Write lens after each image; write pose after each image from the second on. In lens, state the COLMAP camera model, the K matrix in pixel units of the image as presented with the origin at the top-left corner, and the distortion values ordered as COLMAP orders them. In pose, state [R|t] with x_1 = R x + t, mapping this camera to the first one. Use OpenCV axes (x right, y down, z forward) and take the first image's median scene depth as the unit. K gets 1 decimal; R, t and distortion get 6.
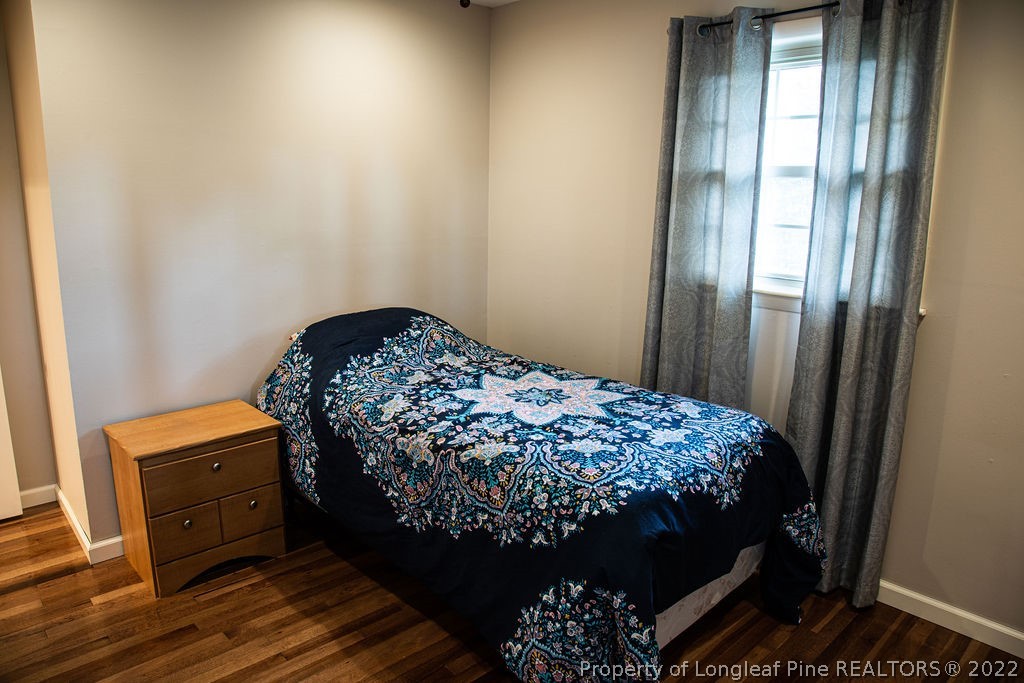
lens RADIAL K [[696.9, 0, 512.0], [0, 696.9, 341.5], [0, 0, 1]] dist [-0.116388, 0.062556]
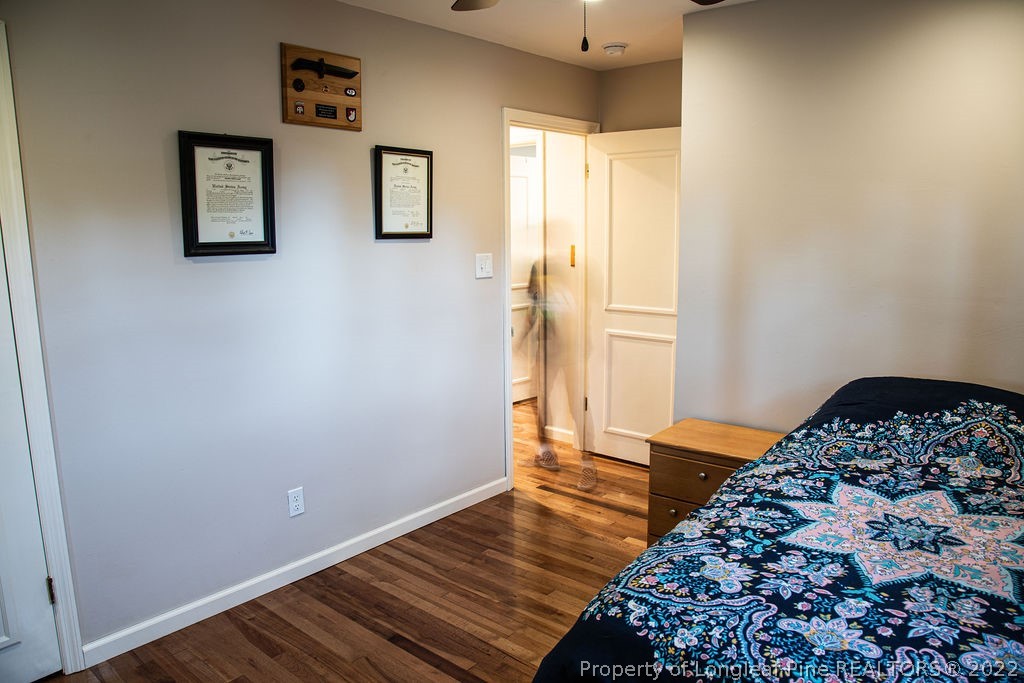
lens RADIAL K [[696.9, 0, 512.0], [0, 696.9, 341.5], [0, 0, 1]] dist [-0.116388, 0.062556]
pose [[0.120901, 0.146140, -0.981848, 0.671209], [-0.199139, 0.972567, 0.120238, -0.114687], [0.972485, 0.180988, 0.146687, 0.559146]]
